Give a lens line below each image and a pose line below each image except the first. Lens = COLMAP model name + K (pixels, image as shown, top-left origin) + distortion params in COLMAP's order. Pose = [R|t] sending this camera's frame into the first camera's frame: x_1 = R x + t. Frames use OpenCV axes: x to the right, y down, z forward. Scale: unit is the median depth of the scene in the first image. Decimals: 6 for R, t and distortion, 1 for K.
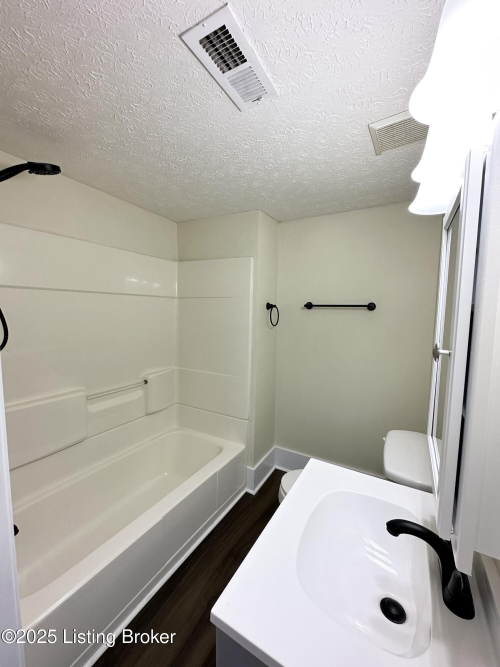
lens RADIAL K [[264.3, 0, 250.0], [0, 264.3, 333.5], [0, 0, 1]] dist [-0.000122, -0.000264]
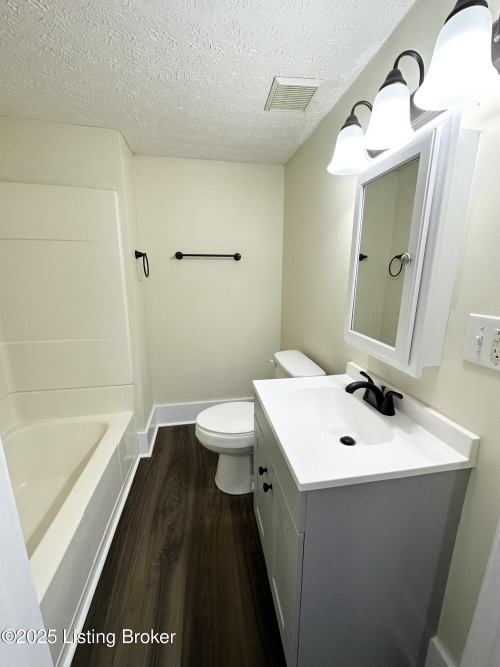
lens RADIAL K [[267.2, 0, 247.9], [0, 267.2, 331.6], [0, 0, 1]] dist [0.001081, -0.000033]
pose [[0.769894, -0.147008, 0.621009, -0.243247], [0.066465, 0.986285, 0.151077, 0.041197], [-0.634701, -0.075038, 0.769106, 0.066575]]
